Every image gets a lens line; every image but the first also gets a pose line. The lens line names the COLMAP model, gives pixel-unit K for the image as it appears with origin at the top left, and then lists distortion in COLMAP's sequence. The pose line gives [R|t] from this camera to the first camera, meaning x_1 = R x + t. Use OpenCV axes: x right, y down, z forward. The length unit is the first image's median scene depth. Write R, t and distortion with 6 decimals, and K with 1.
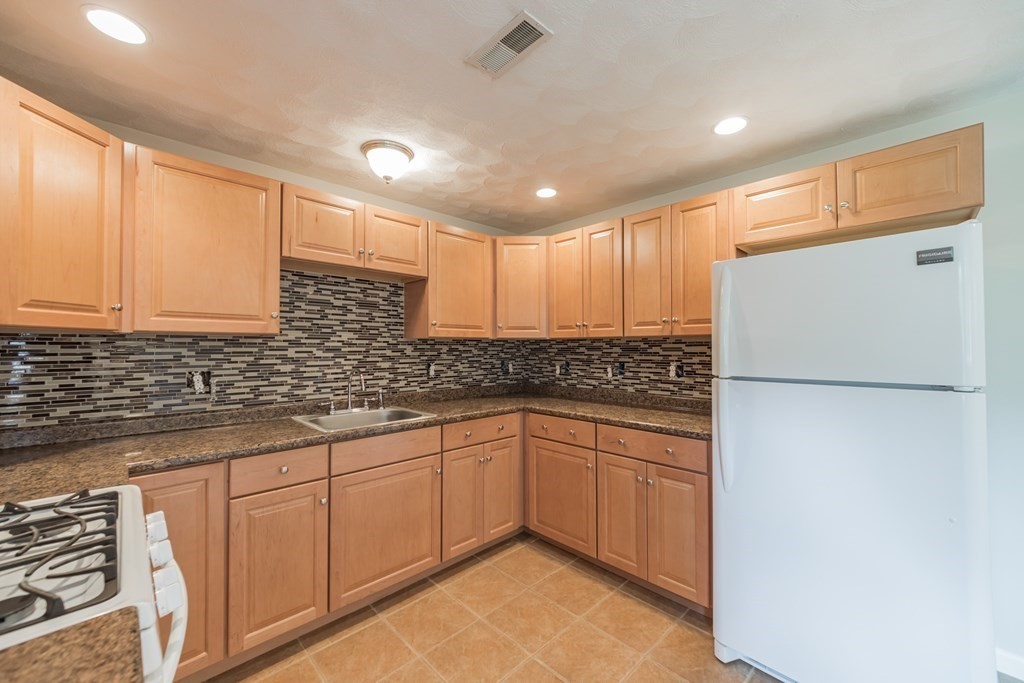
lens RADIAL K [[400.4, 0, 513.9], [0, 400.4, 340.0], [0, 0, 1]] dist [0.001677, -0.000114]
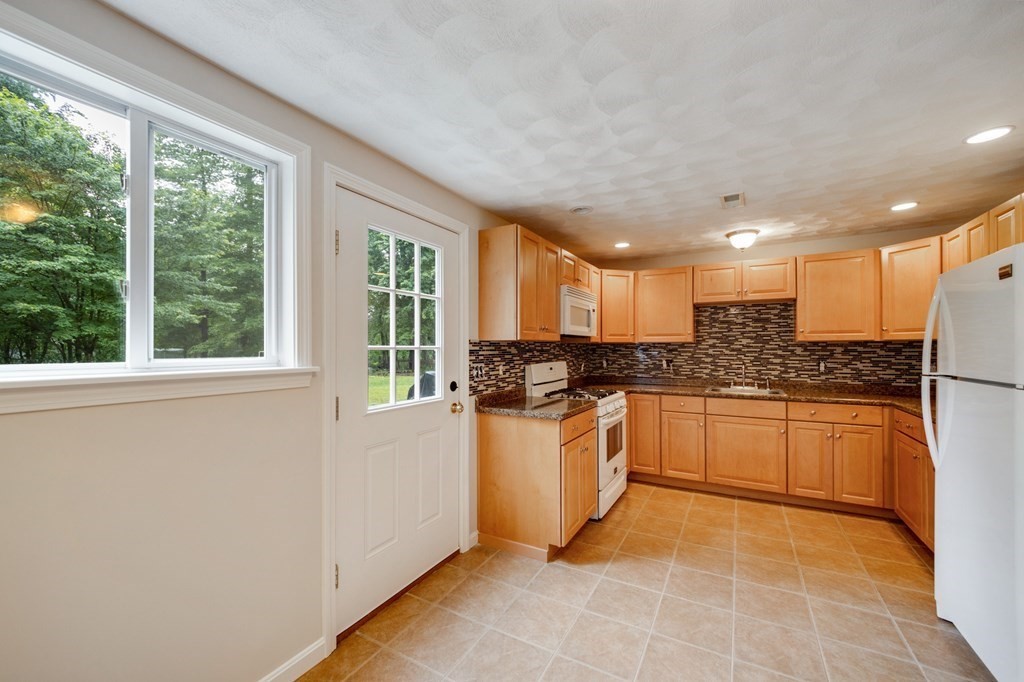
lens RADIAL K [[400.4, 0, 514.8], [0, 400.4, 344.4], [0, 0, 1]] dist [0.001677, -0.000114]
pose [[0.287061, -0.007990, -0.957879, 0.864362], [0.018880, 0.999818, -0.002681, -0.011373], [0.957726, -0.017315, 0.287160, -0.344603]]
